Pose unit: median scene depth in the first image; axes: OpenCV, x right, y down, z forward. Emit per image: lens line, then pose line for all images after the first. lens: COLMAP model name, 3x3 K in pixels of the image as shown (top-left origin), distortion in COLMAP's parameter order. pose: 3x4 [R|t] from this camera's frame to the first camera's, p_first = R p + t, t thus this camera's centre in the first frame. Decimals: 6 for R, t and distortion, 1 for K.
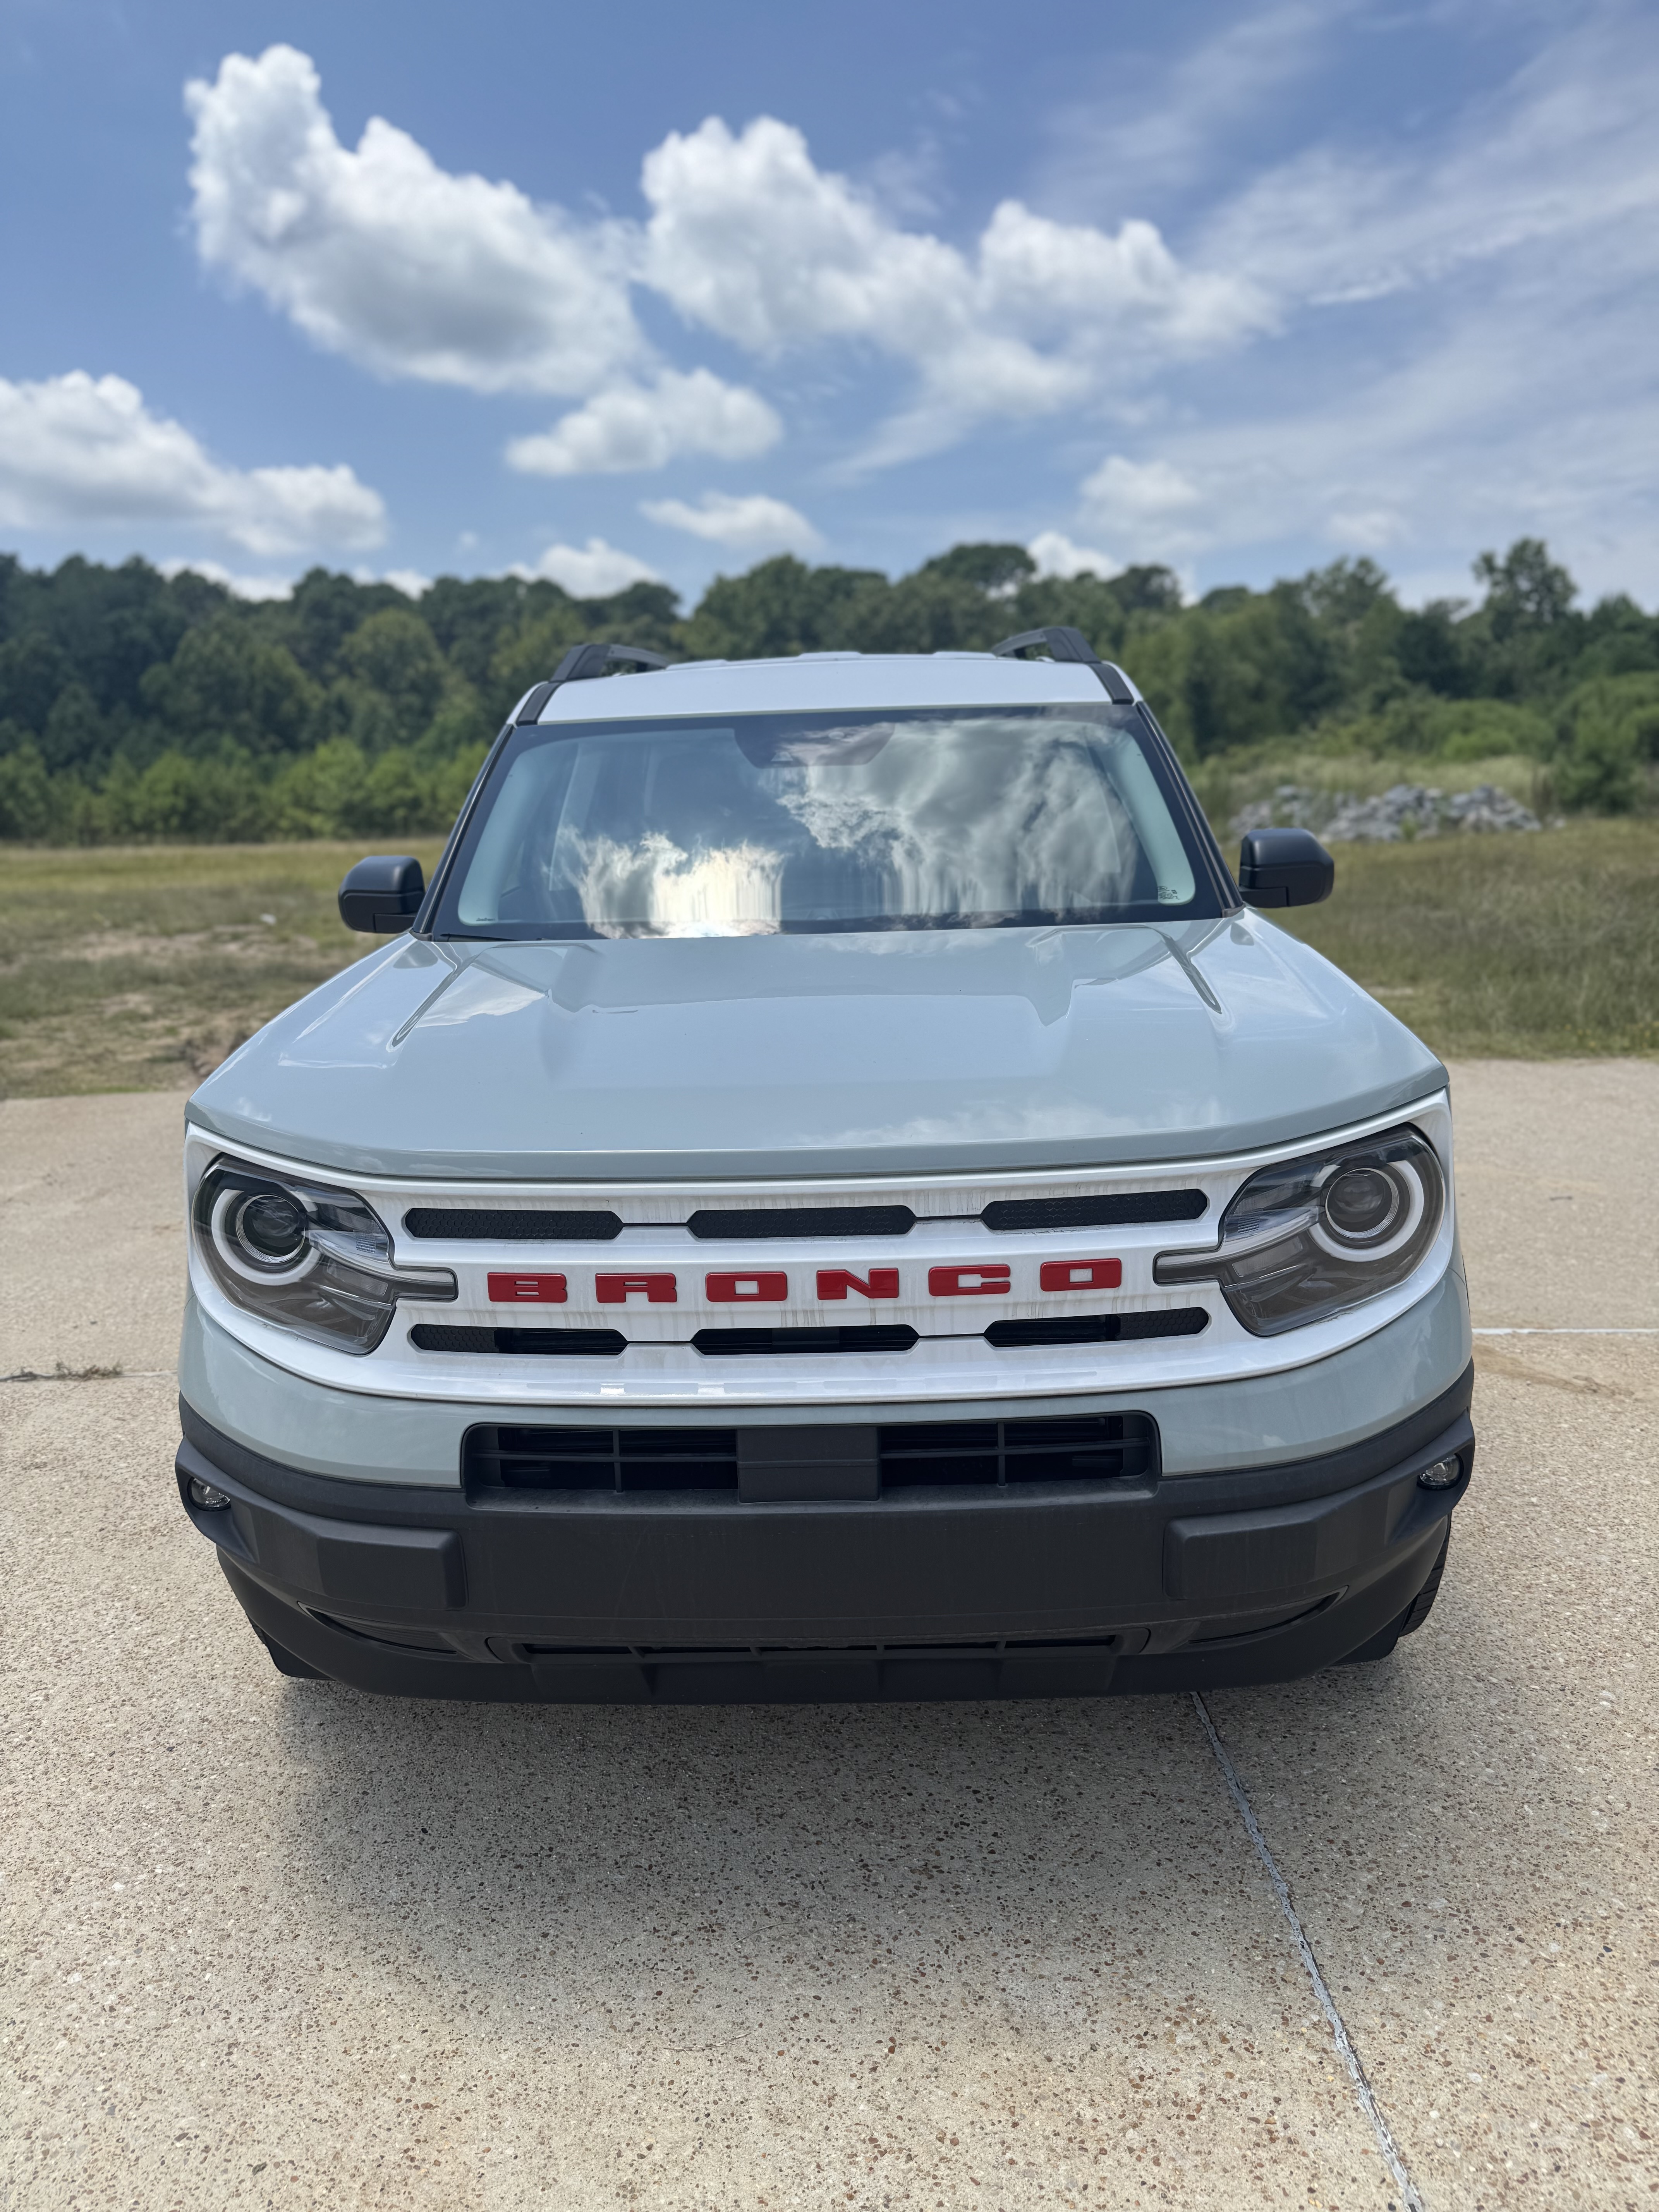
lens RADIAL K [[1582.9, 0, 825.5], [0, 1582.9, 1110.4], [0, 0, 1]] dist [0.024779, -0.045914]
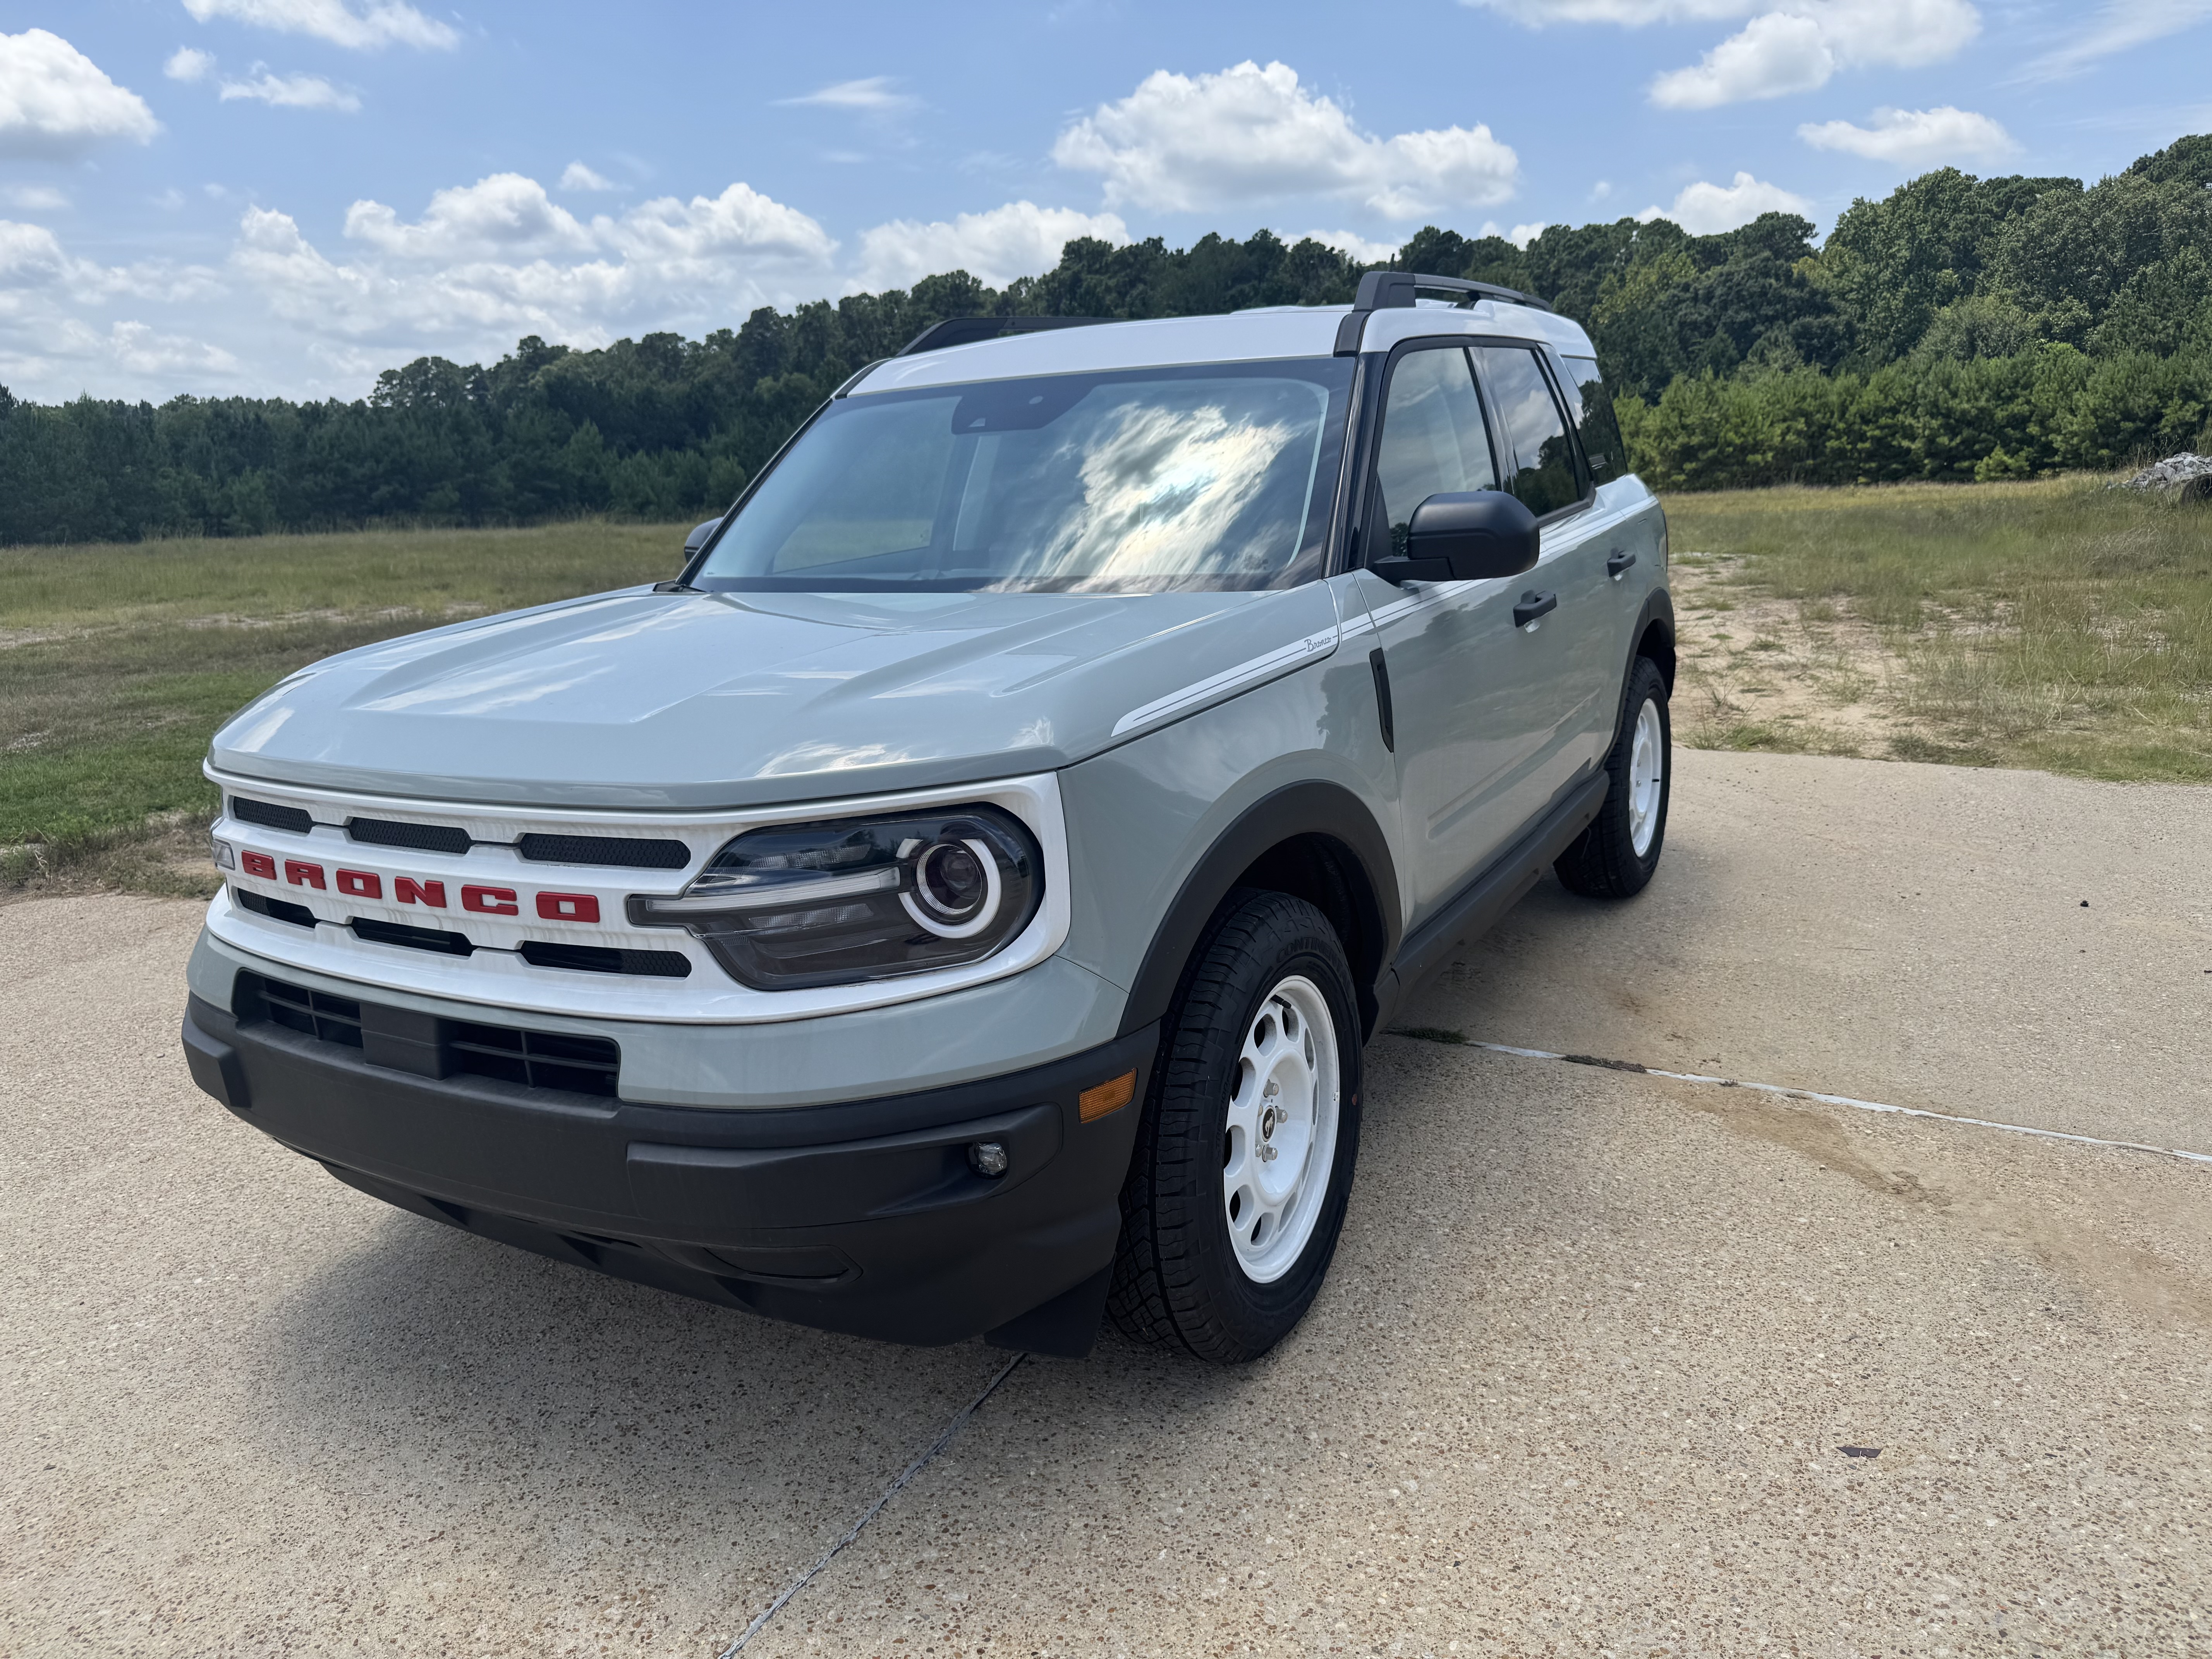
lens RADIAL K [[1582.9, 0, 1097.5], [0, 1582.9, 828.0], [0, 0, 1]] dist [0.024779, -0.045914]
pose [[0.876129, 0.095273, -0.472569, 0.522154], [-0.078019, 0.995376, 0.056028, -0.021674], [0.475722, -0.012218, 0.879511, 0.107011]]
